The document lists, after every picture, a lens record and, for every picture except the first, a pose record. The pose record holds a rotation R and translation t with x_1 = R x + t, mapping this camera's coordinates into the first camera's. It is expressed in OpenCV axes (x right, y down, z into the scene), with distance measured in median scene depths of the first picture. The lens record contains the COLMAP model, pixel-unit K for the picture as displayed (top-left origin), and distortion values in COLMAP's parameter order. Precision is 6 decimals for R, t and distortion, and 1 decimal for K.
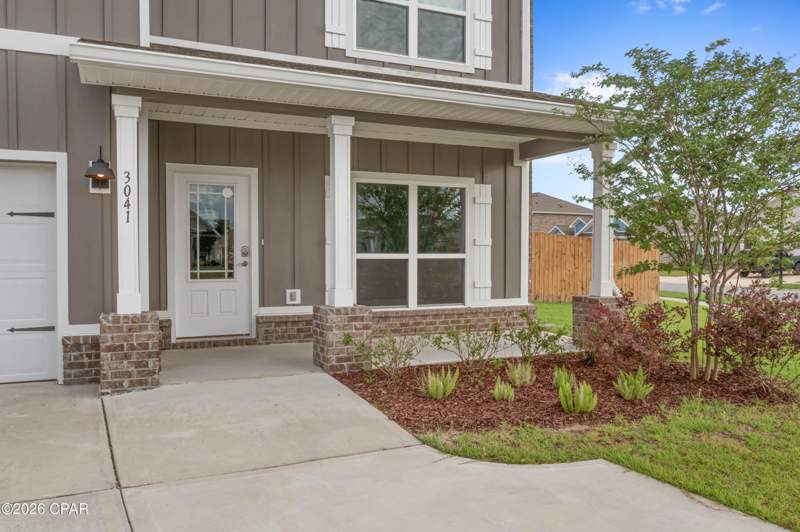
lens RADIAL K [[629.0, 0, 398.3], [0, 629.0, 263.0], [0, 0, 1]] dist [-0.006476, -0.000898]
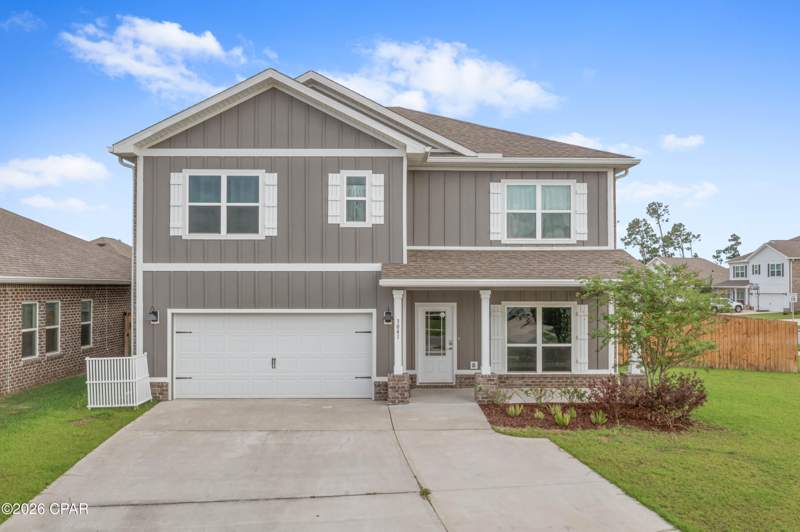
lens RADIAL K [[629.0, 0, 408.7], [0, 629.0, 276.9], [0, 0, 1]] dist [-0.006476, -0.000898]
pose [[0.920930, -0.007302, -0.389659, 0.451631], [-0.006614, 0.999388, -0.034358, -0.167592], [0.389671, 0.034219, 0.920318, -0.999941]]
